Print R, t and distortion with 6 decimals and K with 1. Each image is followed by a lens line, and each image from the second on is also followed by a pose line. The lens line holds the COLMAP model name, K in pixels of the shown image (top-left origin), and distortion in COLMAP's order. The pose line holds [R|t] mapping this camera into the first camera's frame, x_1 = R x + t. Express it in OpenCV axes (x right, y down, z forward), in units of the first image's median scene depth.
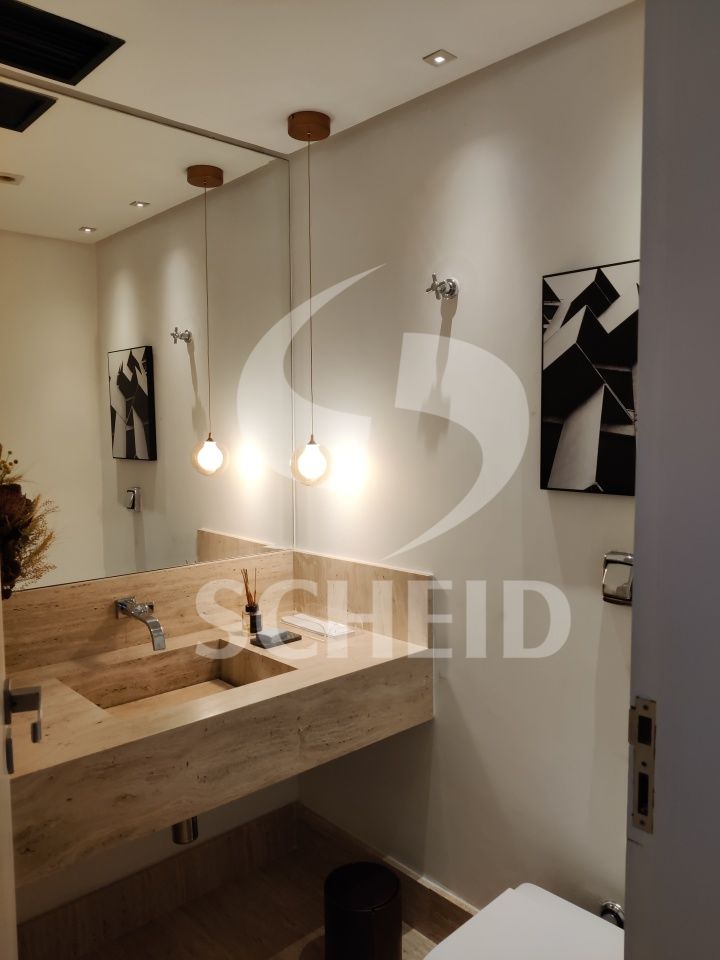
lens RADIAL K [[708.1, 0, 342.5], [0, 708.1, 477.1], [0, 0, 1]] dist [0.057919, -0.097817]
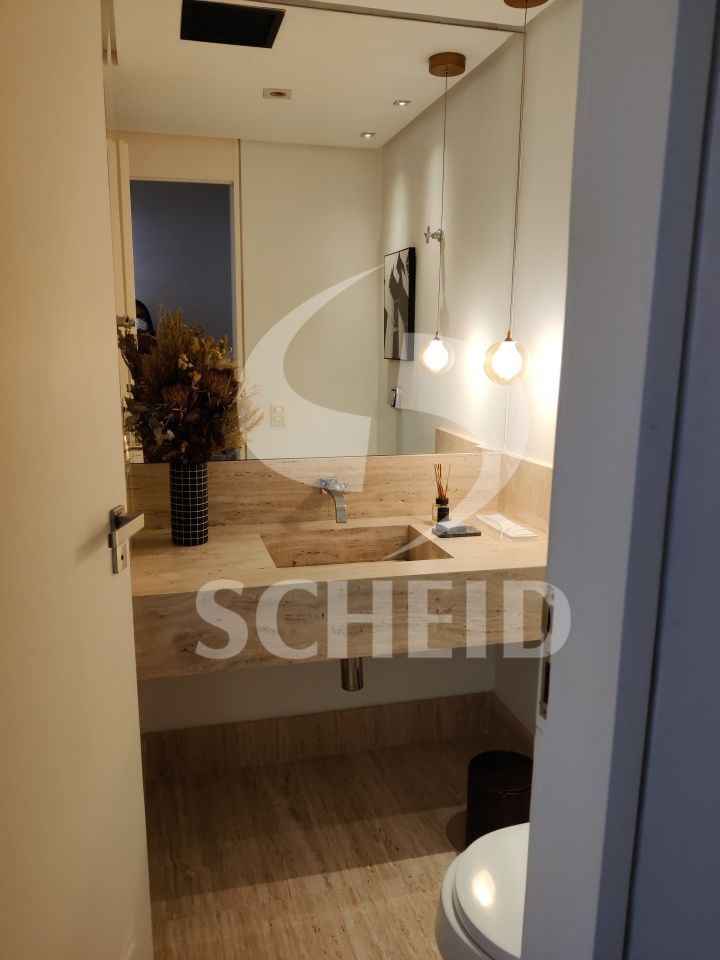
lens RADIAL K [[708.1, 0, 342.5], [0, 708.1, 477.1], [0, 0, 1]] dist [0.057919, -0.097817]
pose [[0.890219, 0.101578, -0.444063, 0.214300], [-0.045441, 0.989761, 0.135308, 0.016503], [0.453261, -0.100275, 0.885720, 0.012212]]
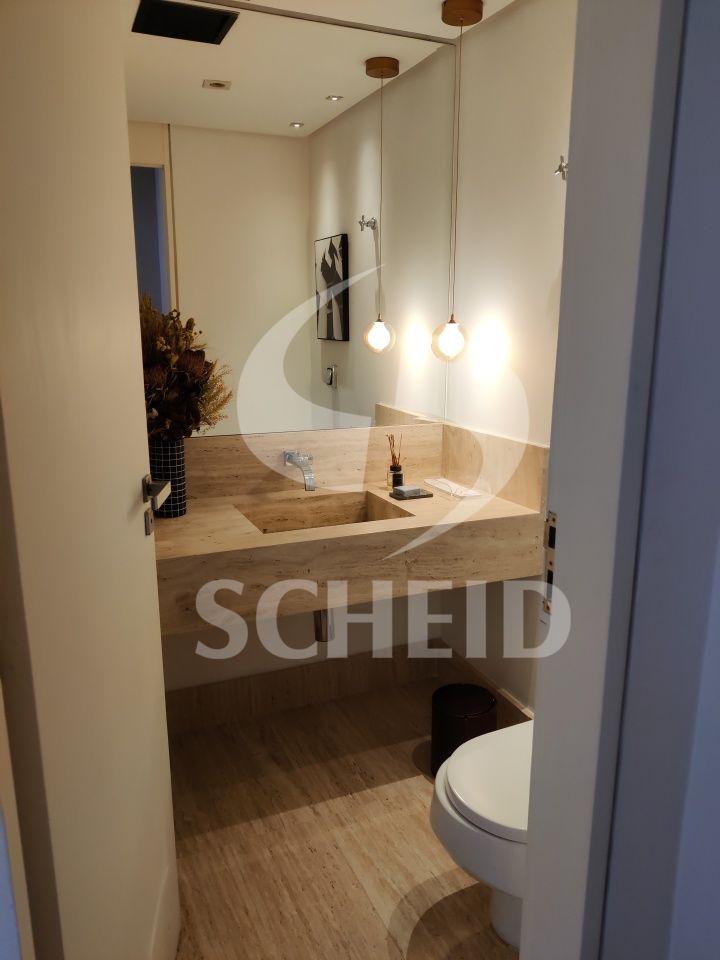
lens RADIAL K [[701.9, 0, 363.4], [0, 701.9, 470.3], [0, 0, 1]] dist [0.072978, -0.144625]
pose [[0.952200, 0.074929, -0.296143, 0.172160], [-0.031633, 0.988425, 0.148379, 0.021275], [0.303833, -0.131919, 0.943548, -0.106249]]
